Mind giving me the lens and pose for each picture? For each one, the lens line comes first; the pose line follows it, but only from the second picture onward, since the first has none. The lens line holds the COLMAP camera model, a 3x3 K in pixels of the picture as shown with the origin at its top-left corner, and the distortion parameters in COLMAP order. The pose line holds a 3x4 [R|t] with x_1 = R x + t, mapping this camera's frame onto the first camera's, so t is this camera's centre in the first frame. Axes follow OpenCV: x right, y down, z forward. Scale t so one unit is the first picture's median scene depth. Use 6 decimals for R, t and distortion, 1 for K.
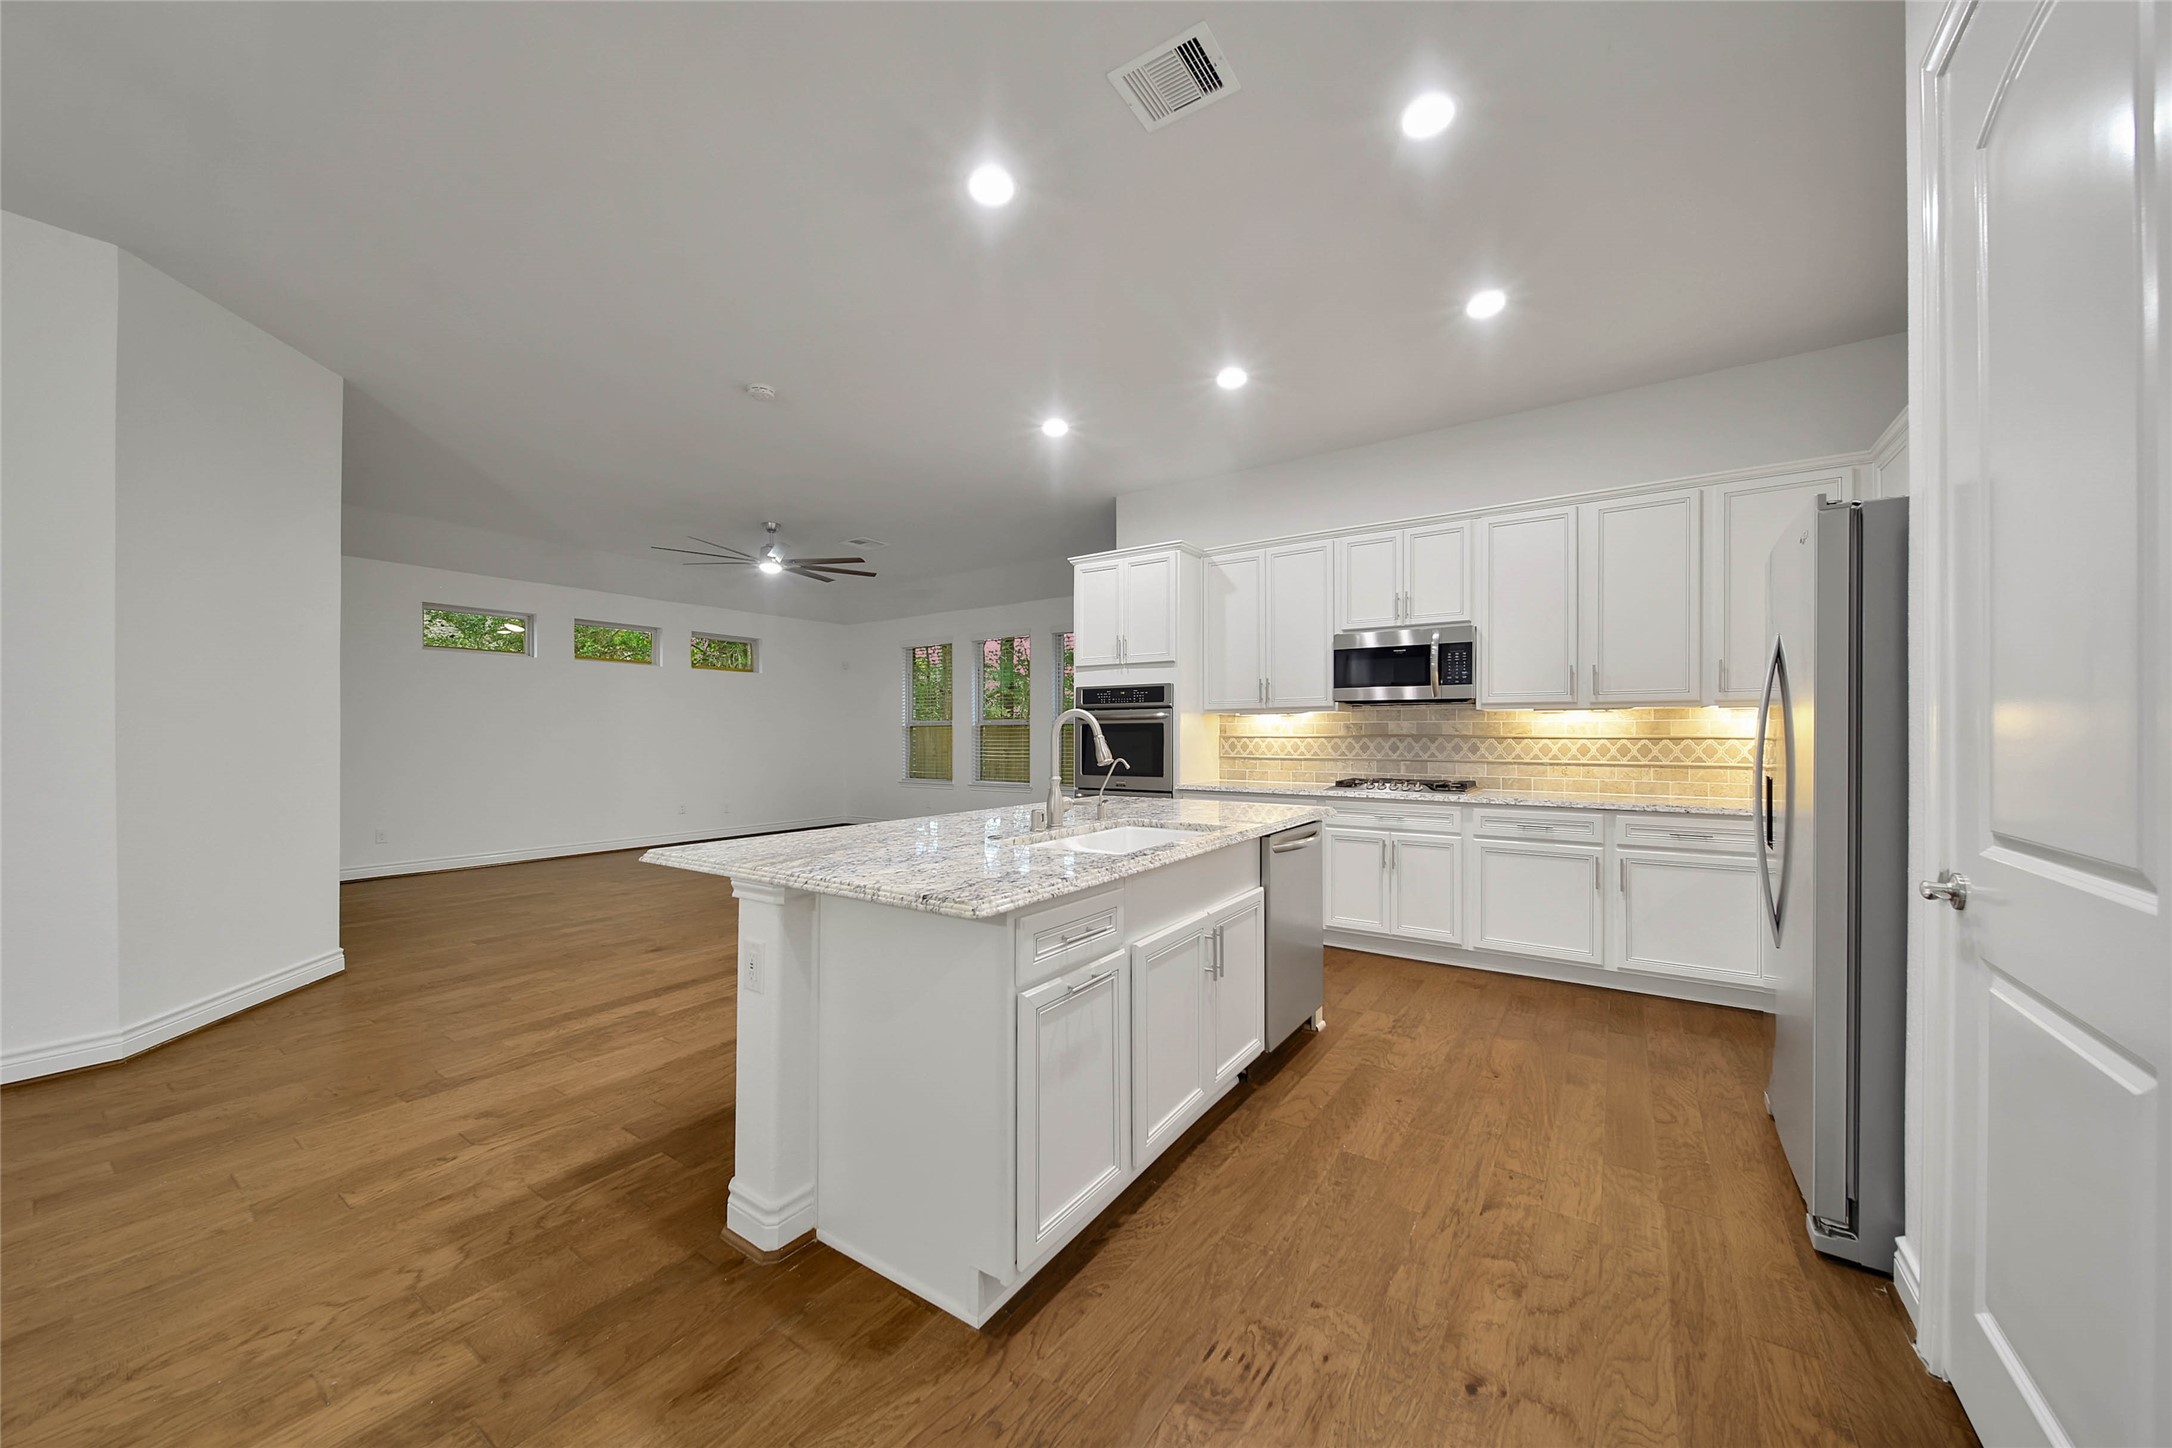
lens RADIAL K [[792.9, 0, 1076.8], [0, 792.9, 732.9], [0, 0, 1]] dist [-0.000818, -0.000259]
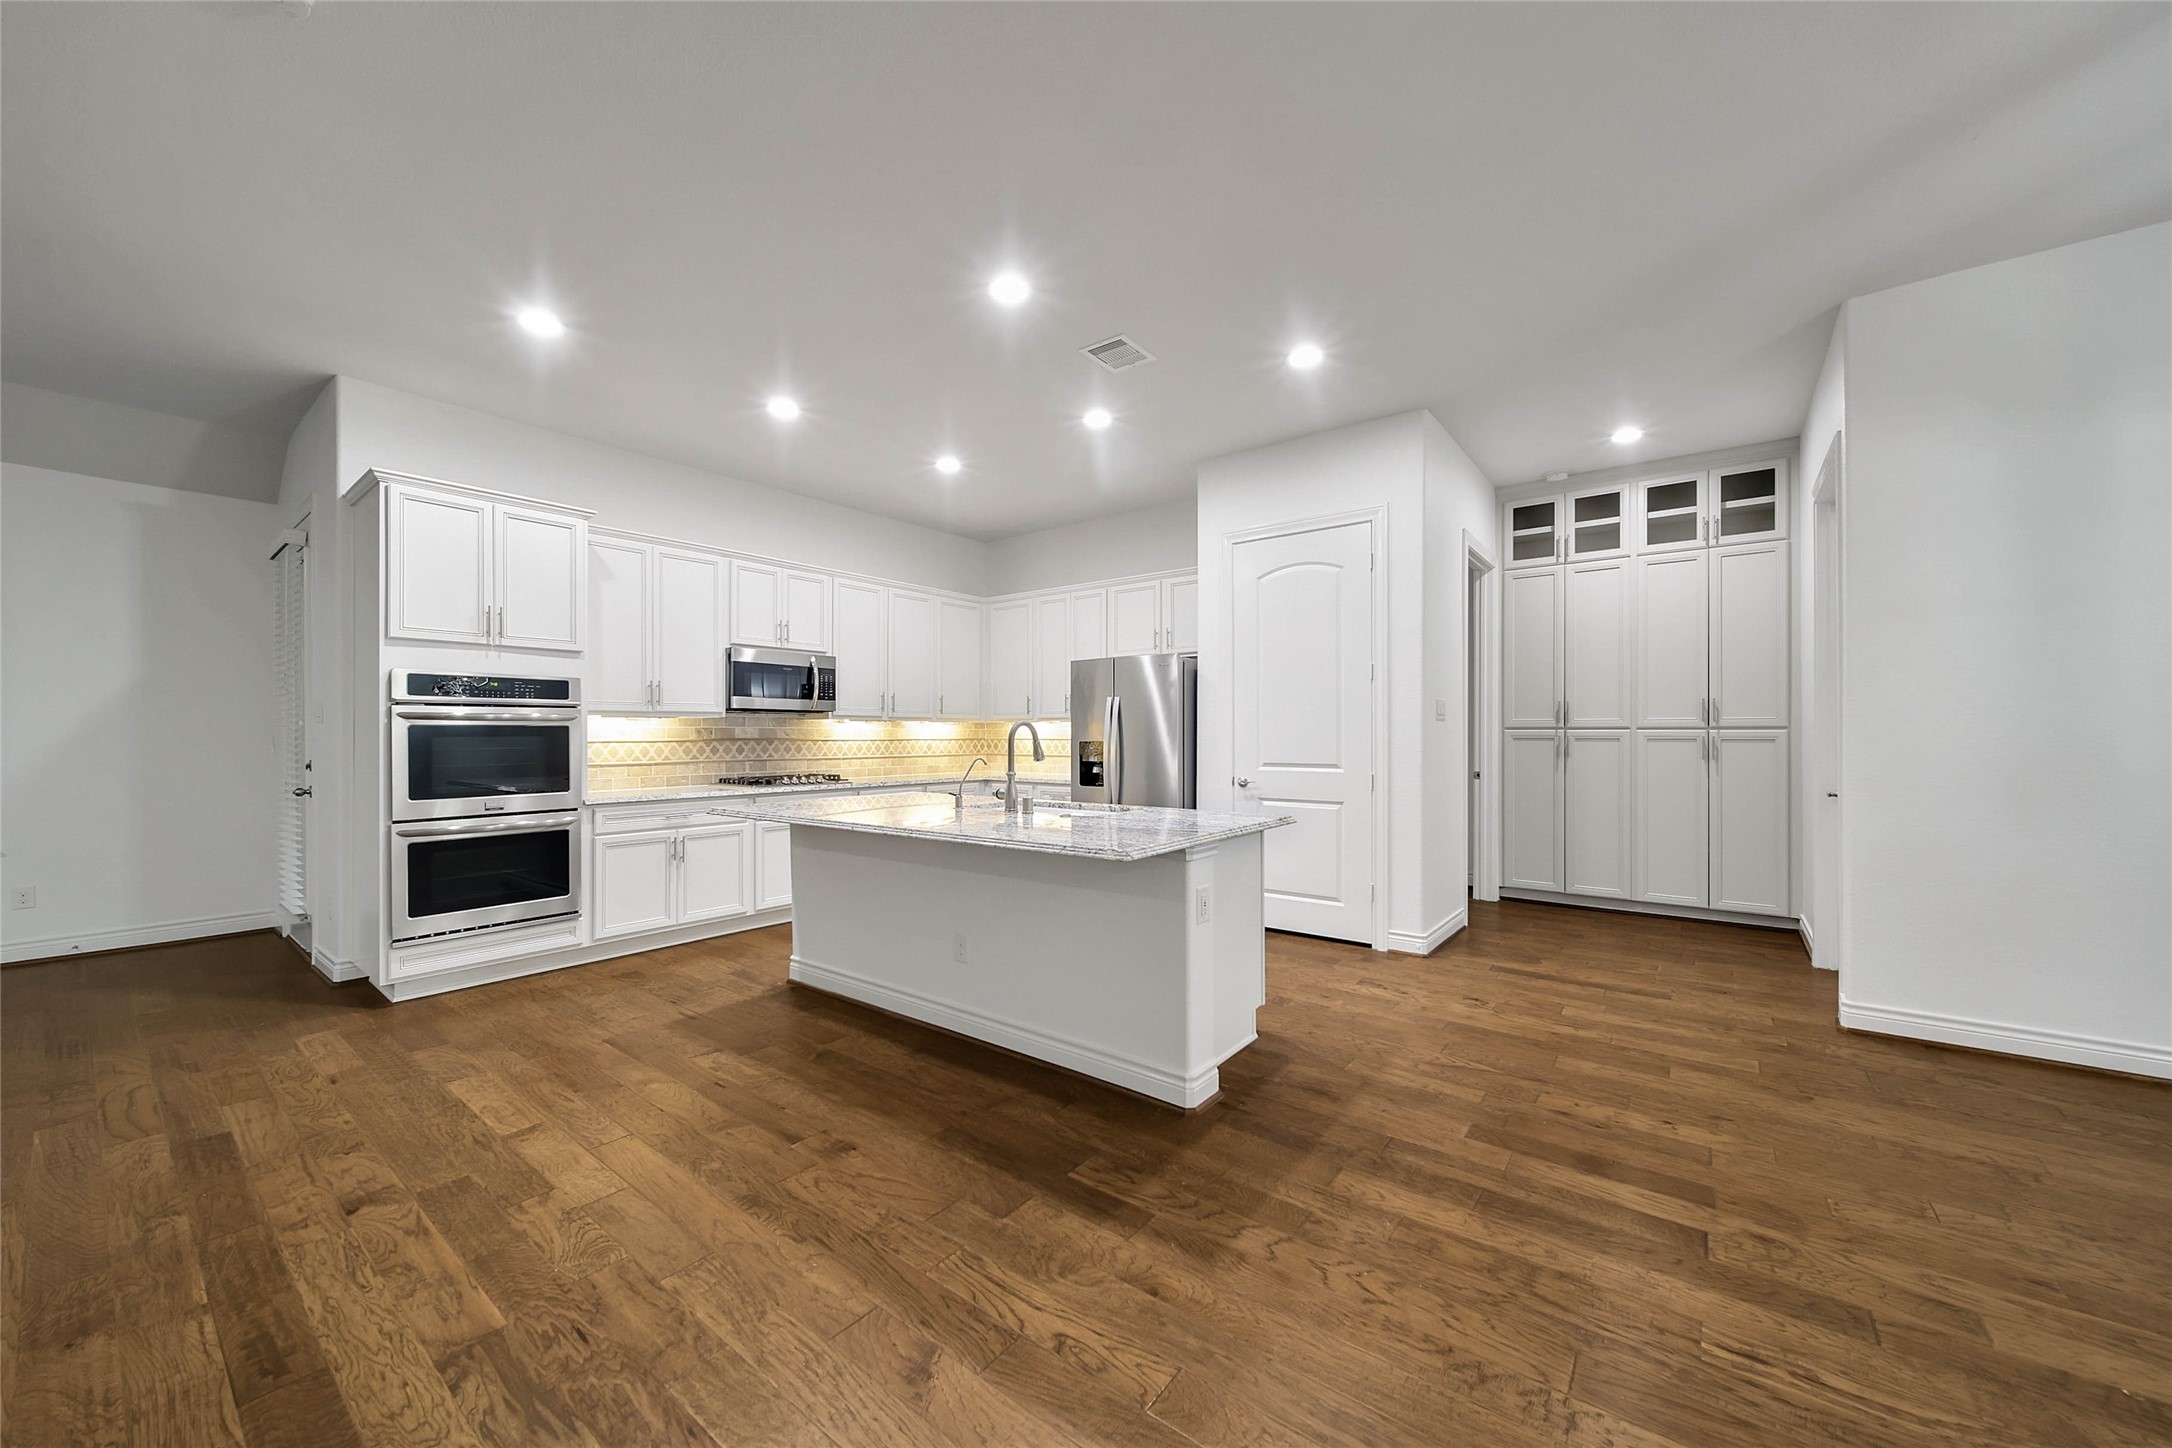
lens RADIAL K [[792.9, 0, 1076.8], [0, 792.9, 732.9], [0, 0, 1]] dist [-0.000818, -0.000259]
pose [[0.050712, 0.003119, 0.998708, -0.822548], [0.001975, 0.999993, -0.003223, -0.001452], [-0.998711, 0.002136, 0.050705, 0.519615]]
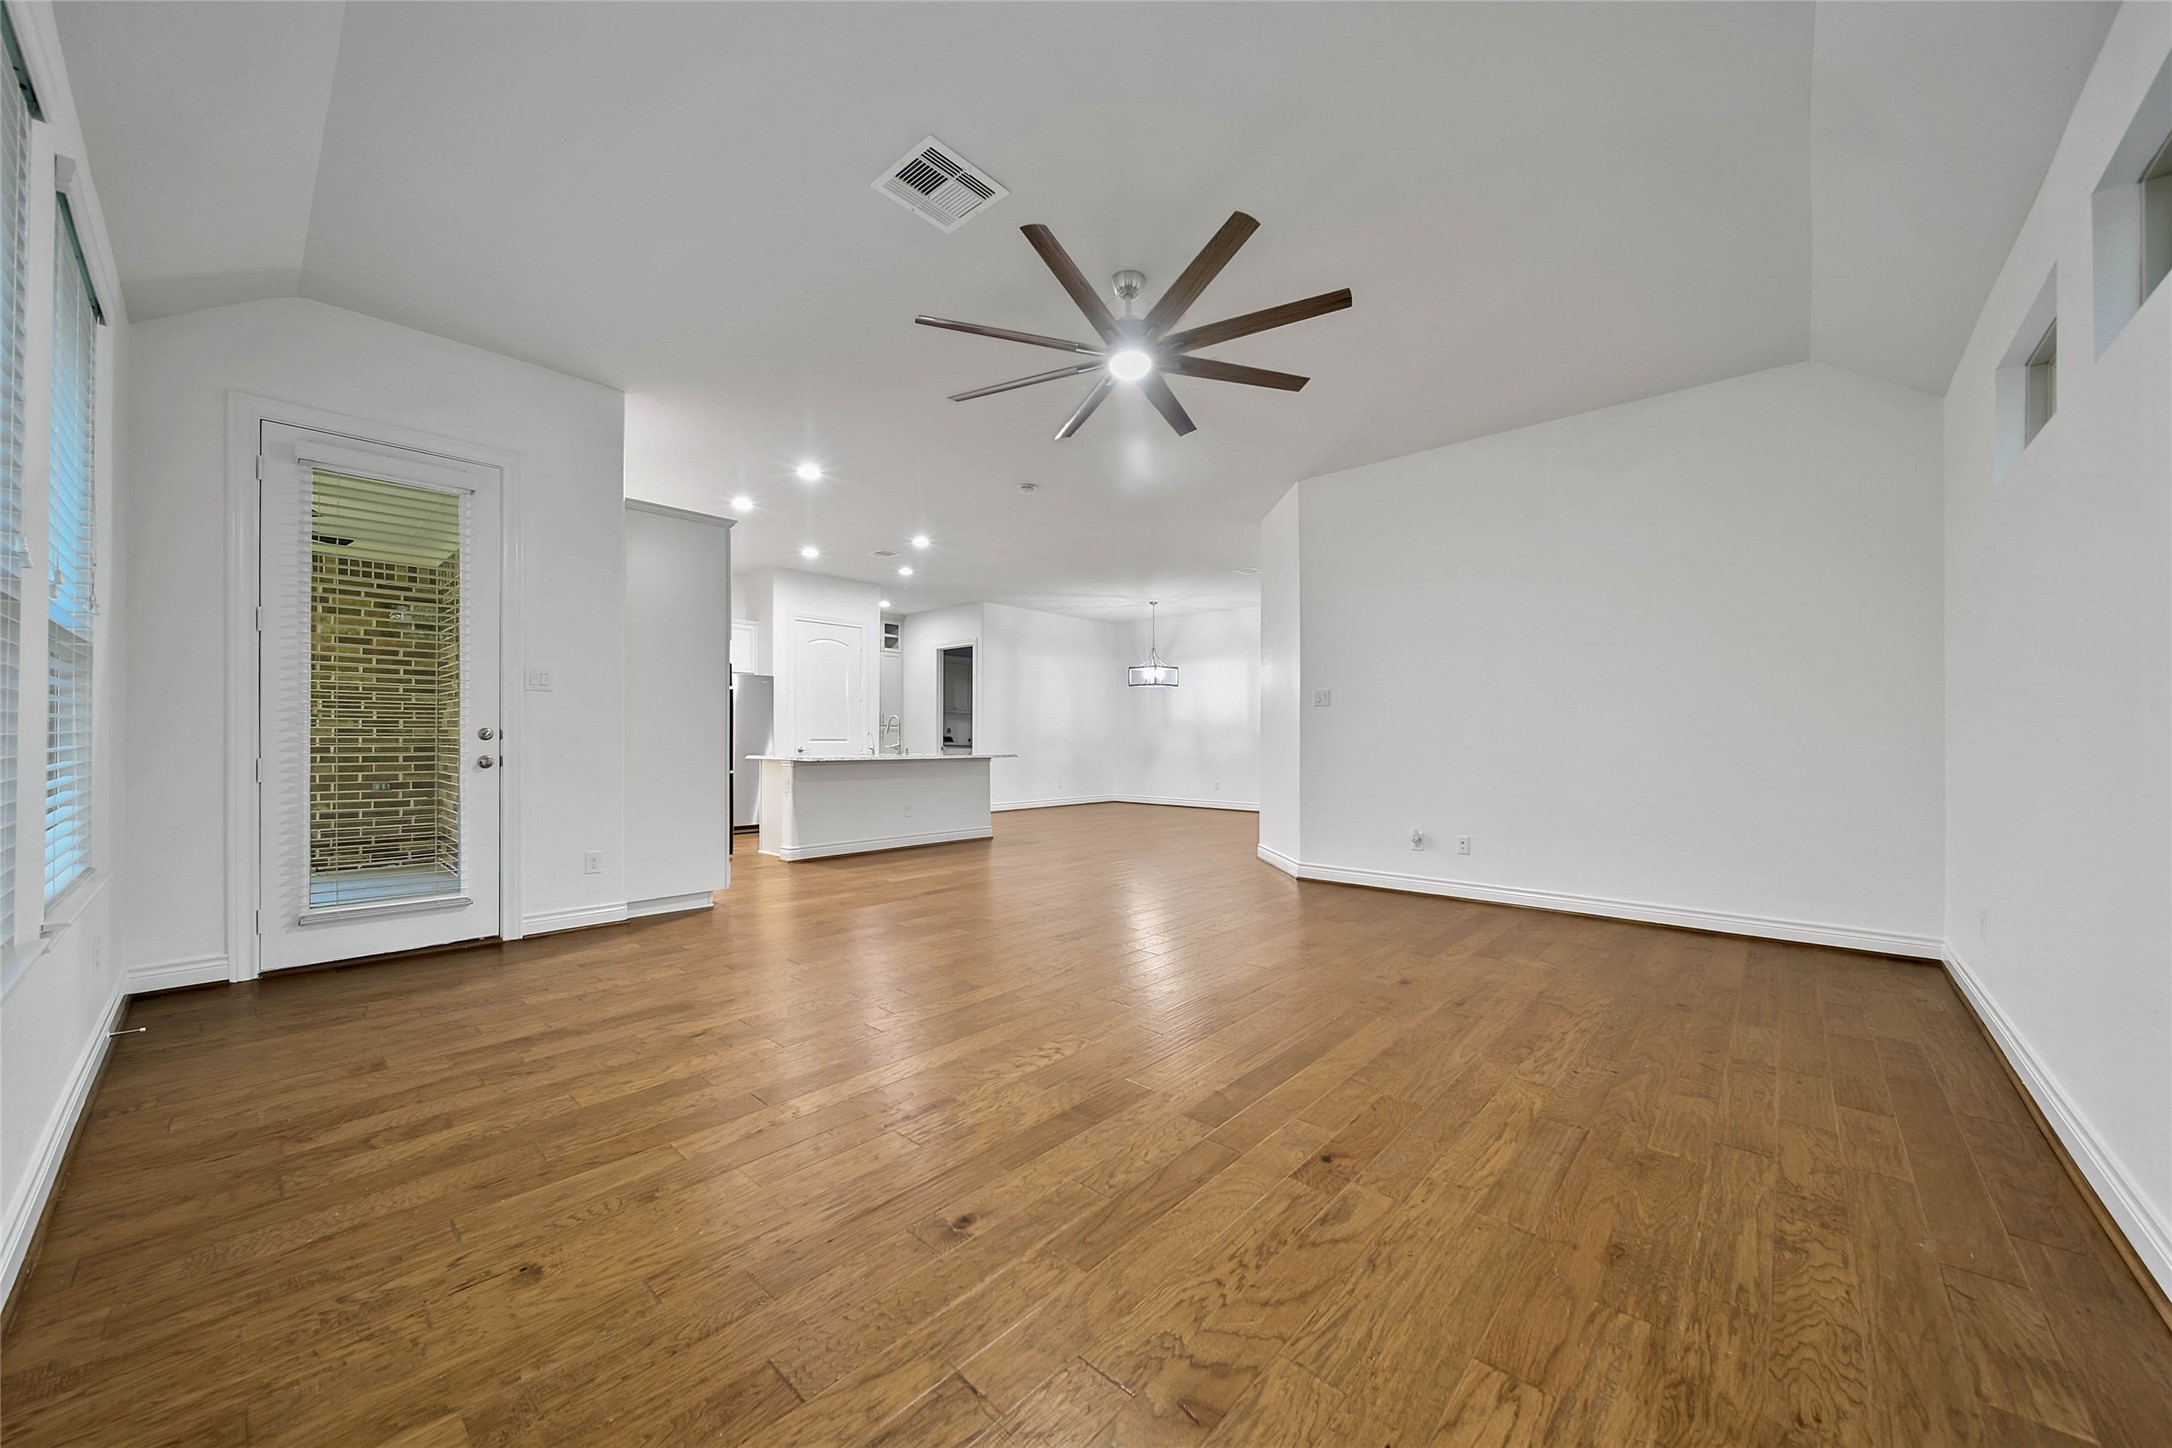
lens RADIAL K [[790.8, 0, 1101.9], [0, 790.8, 744.8], [0, 0, 1]] dist [0.000948, 0.000063]
pose [[-0.994723, -0.004187, 0.102511, -0.695401], [-0.003301, 0.999956, 0.008815, 0.035692], [-0.102543, 0.008431, -0.994693, 2.464111]]
